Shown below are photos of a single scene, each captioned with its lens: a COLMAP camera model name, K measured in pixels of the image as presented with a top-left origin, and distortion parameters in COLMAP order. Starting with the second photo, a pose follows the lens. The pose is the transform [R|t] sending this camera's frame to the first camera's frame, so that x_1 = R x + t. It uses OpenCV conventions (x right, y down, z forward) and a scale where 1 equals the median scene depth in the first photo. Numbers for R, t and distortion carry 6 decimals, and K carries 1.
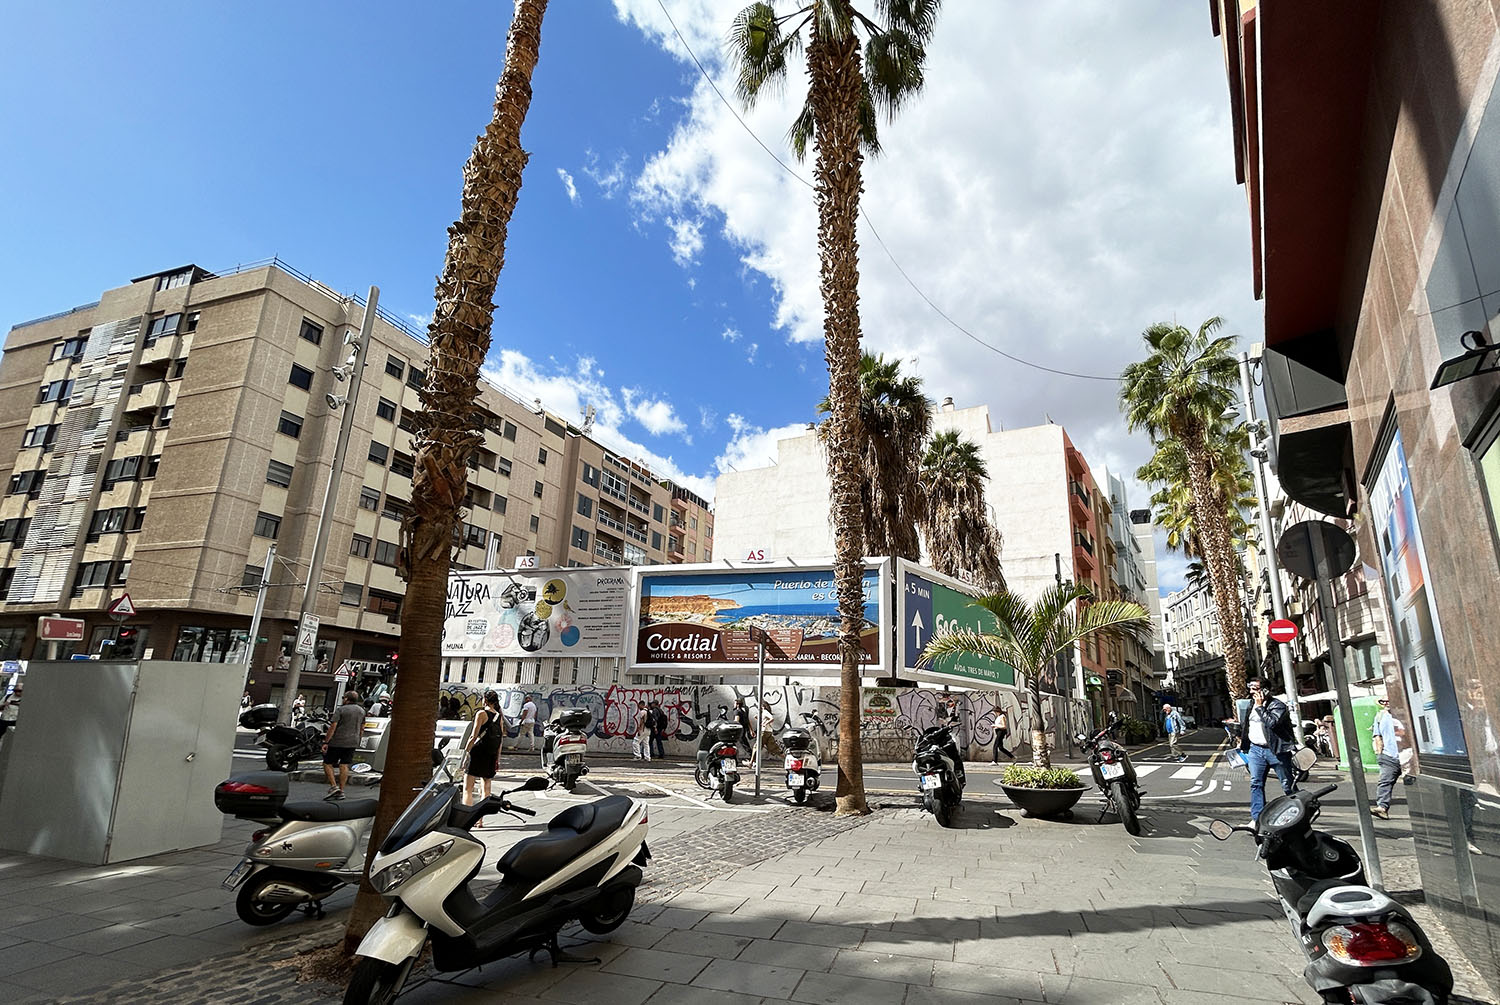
lens RADIAL K [[625.9, 0, 775.1], [0, 625.9, 579.1], [0, 0, 1]] dist [-0.001601, -0.000089]
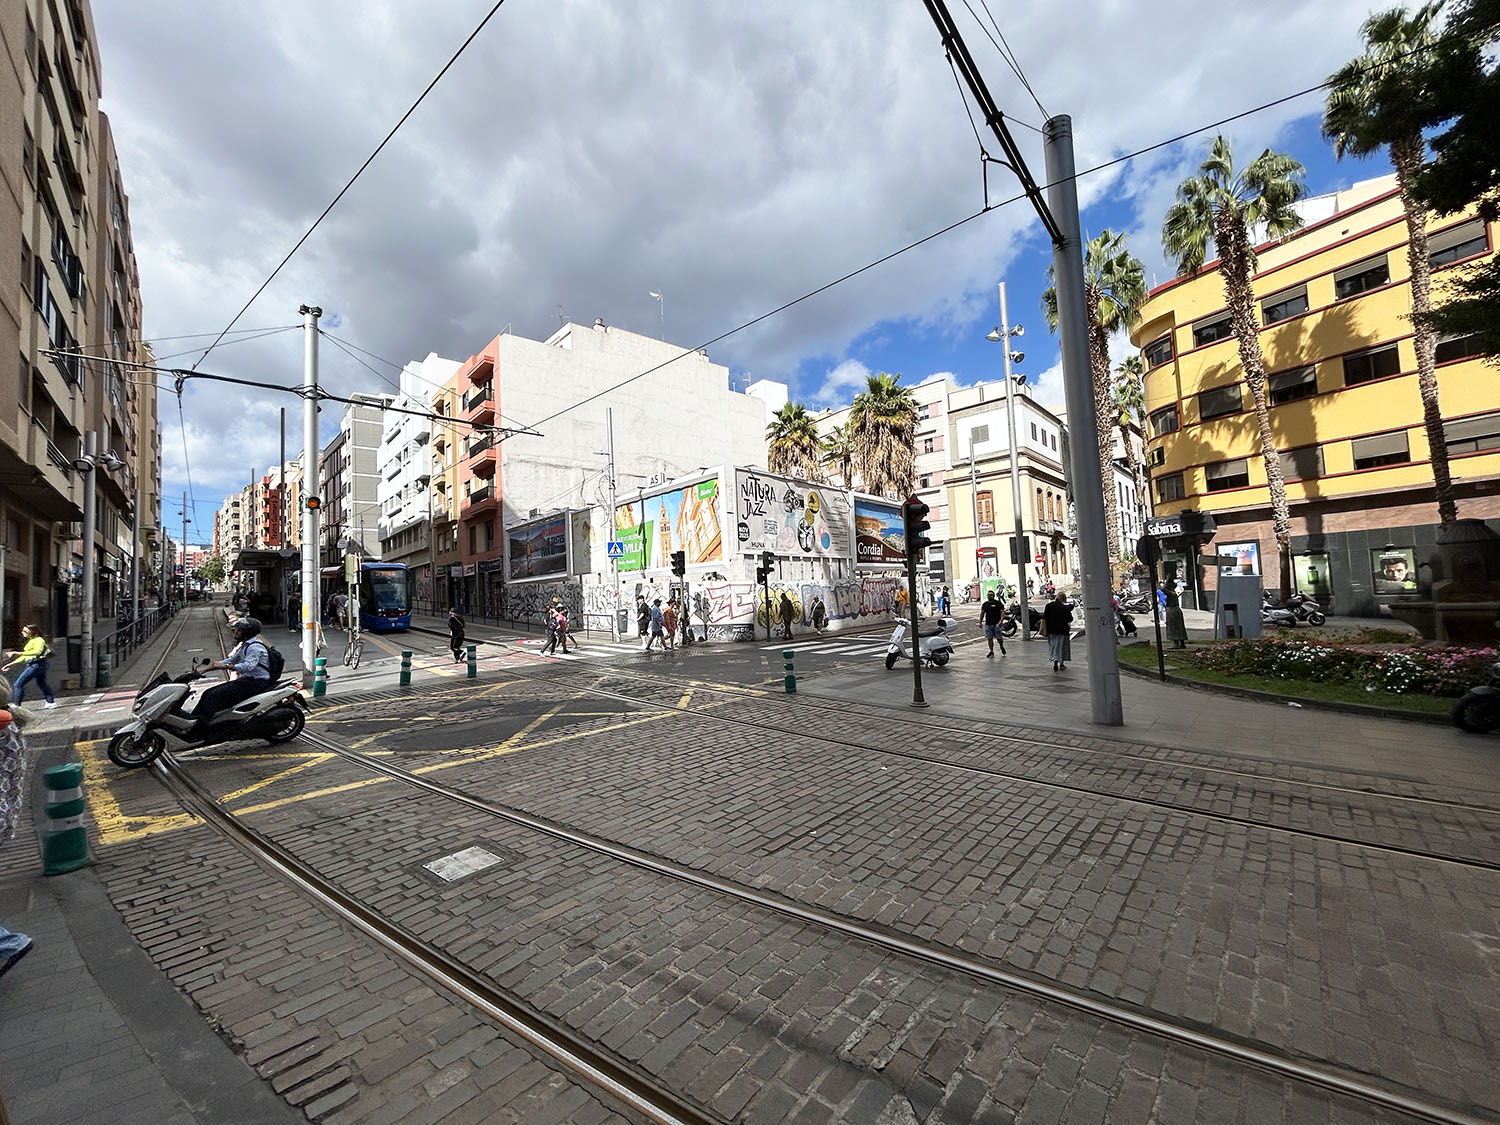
lens RADIAL K [[610.0, 0, 750.0], [0, 610.0, 562.5], [0, 0, 1]] dist [-0.000506, -0.000069]
pose [[0.406470, 0.000038, 0.913664, -1.470265], [-0.151126, 0.986228, 0.067192, 0.073512], [-0.901079, -0.165390, 0.400878, 0.629117]]
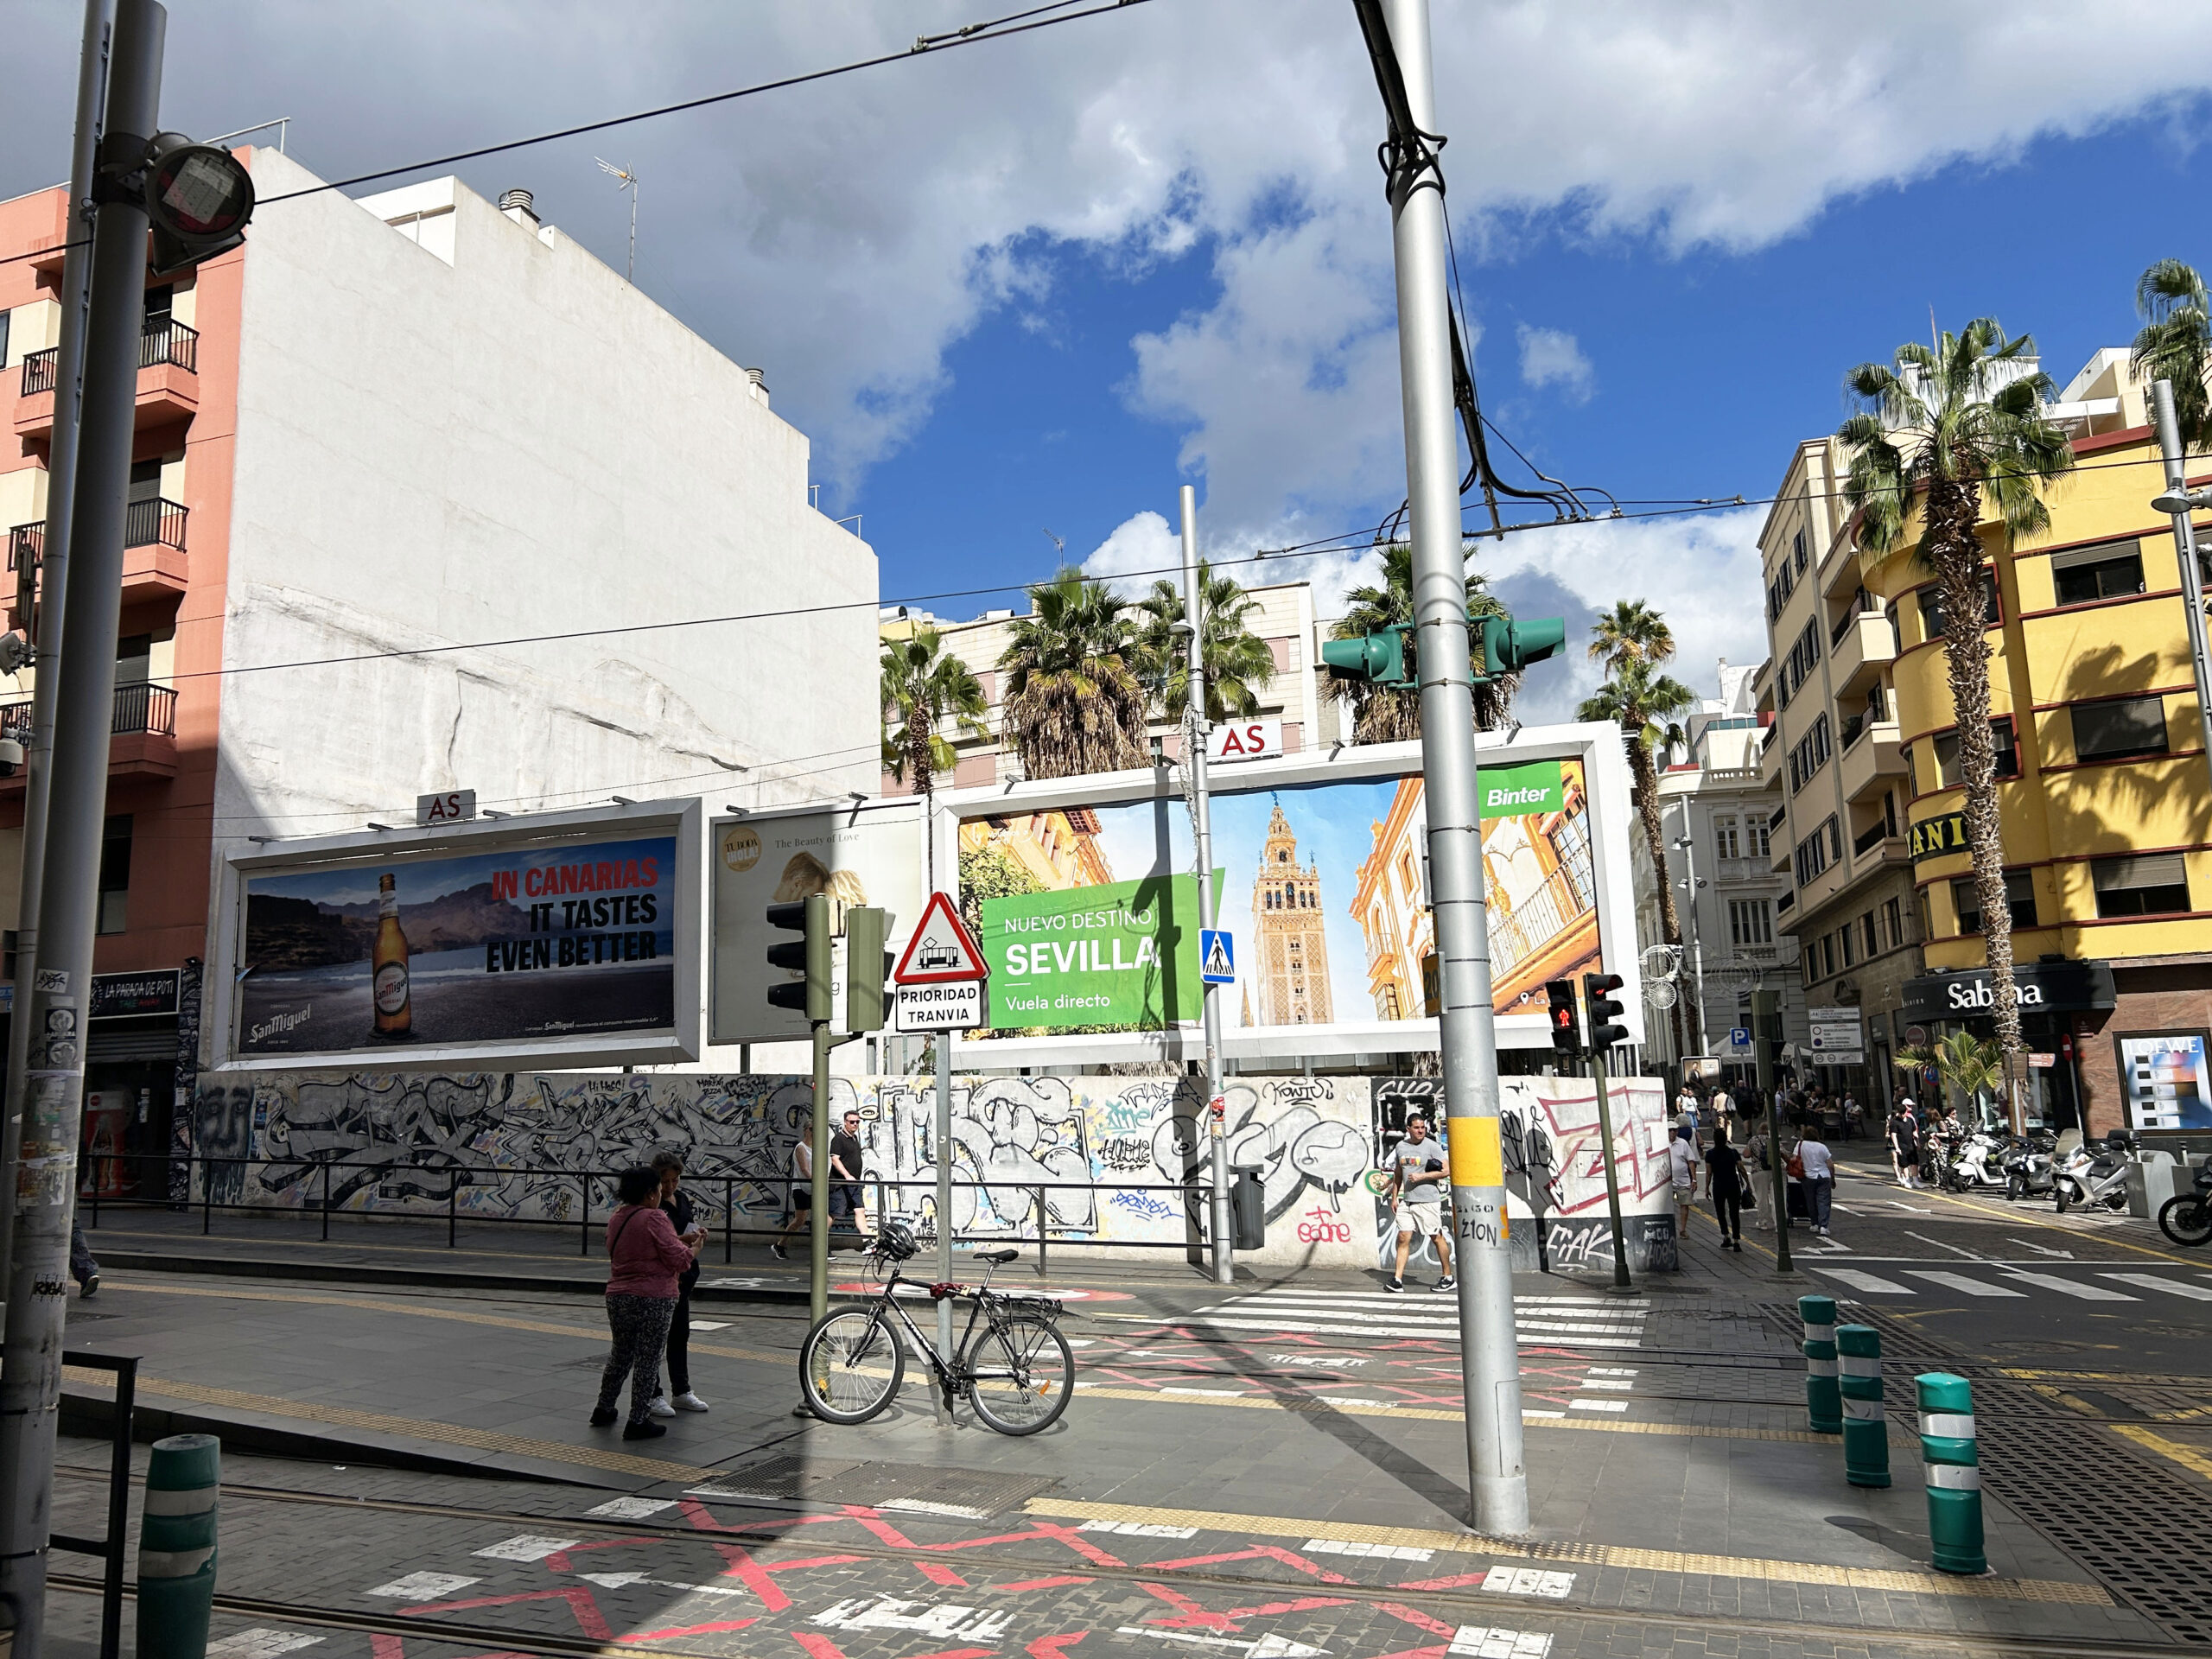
lens RADIAL K [[1666.5, 0, 1098.2], [0, 1666.5, 830.3], [0, 0, 1]] dist [0.050492, -0.057575]
pose [[-0.072178, 0.139816, 0.987543, -1.434245], [-0.201802, 0.967600, -0.151742, 0.234962], [-0.976763, -0.210240, -0.041625, 1.370277]]
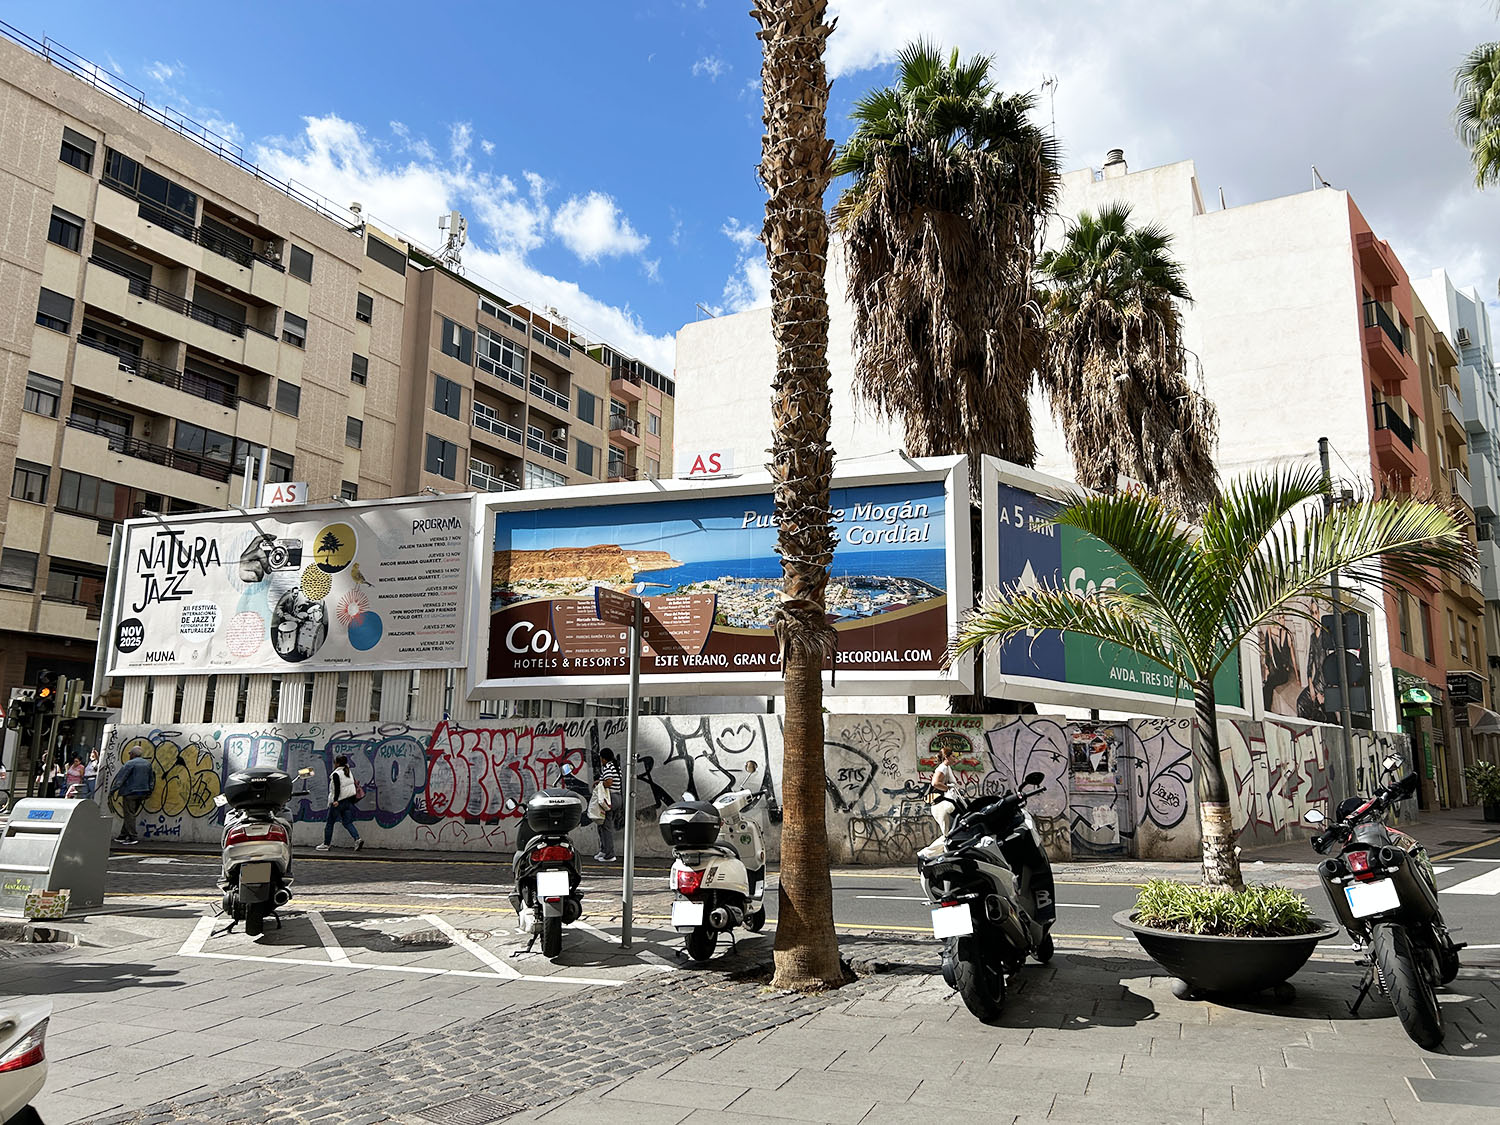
lens RADIAL K [[1130.1, 0, 744.7], [0, 1130.1, 563.1], [0, 0, 1]] dist [0.050492, -0.057575]
pose [[0.996719, -0.030435, -0.075002, 0.062671], [0.032798, 0.998997, 0.030480, 0.015257], [0.073999, -0.032840, 0.996717, 0.071804]]
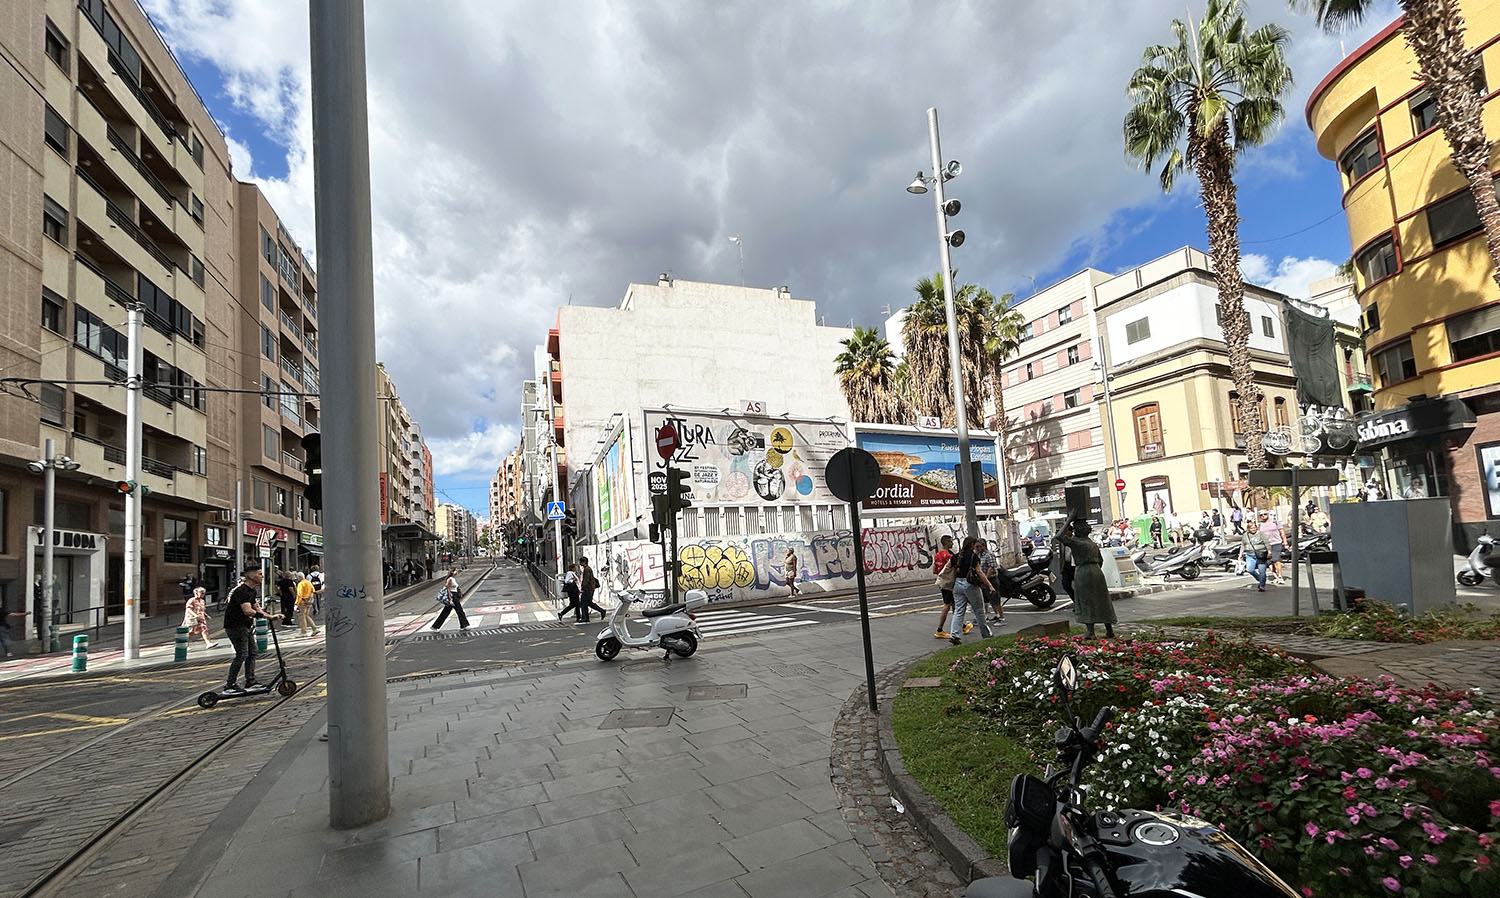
lens RADIAL K [[609.5, 0, 749.8], [0, 609.5, 514.7], [0, 0, 1]] dist [0.001967, 0.000665]
pose [[0.701196, -0.029548, 0.712356, -1.087842], [-0.067514, 0.991899, 0.107599, 0.036506], [-0.709764, -0.123541, 0.693521, 0.353184]]
